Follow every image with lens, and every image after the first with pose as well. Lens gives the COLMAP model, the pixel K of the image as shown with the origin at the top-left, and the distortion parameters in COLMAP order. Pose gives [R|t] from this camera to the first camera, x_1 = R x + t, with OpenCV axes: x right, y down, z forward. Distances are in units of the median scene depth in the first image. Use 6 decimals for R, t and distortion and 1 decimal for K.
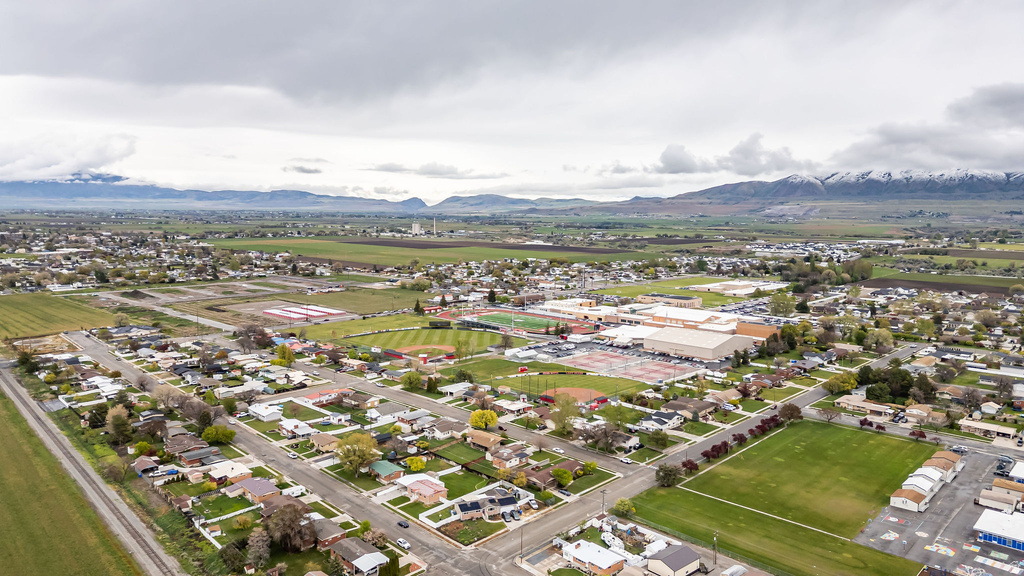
lens RADIAL K [[708.0, 0, 503.7], [0, 708.0, 286.6], [0, 0, 1]] dist [0.113578, -0.128467]
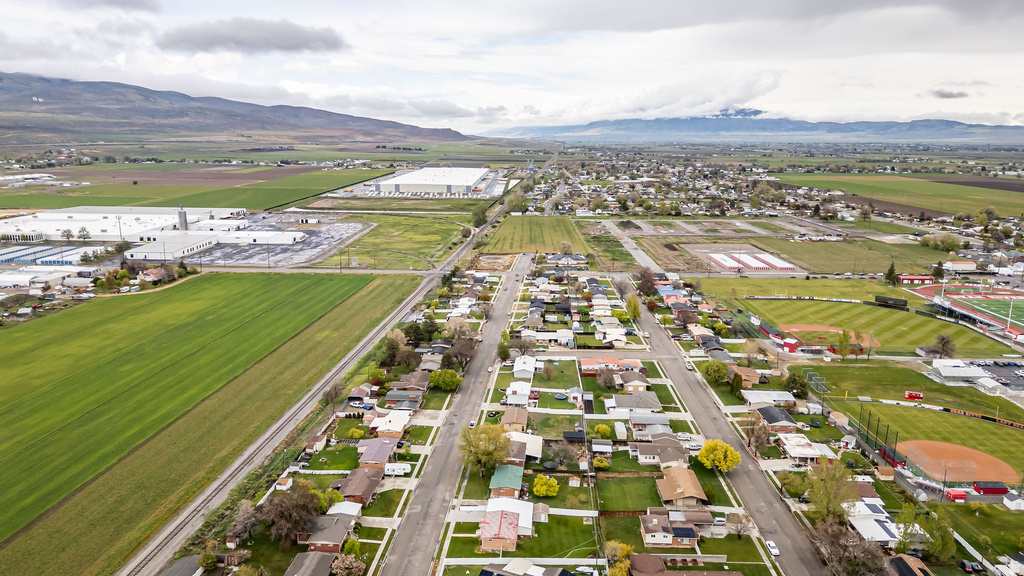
lens RADIAL K [[708.0, 0, 503.7], [0, 708.0, 286.6], [0, 0, 1]] dist [0.113578, -0.128467]
pose [[0.689704, 0.149393, -0.708512, 0.287751], [-0.084445, 0.988403, 0.126207, -0.039404], [0.719151, -0.027215, 0.694321, 0.385491]]
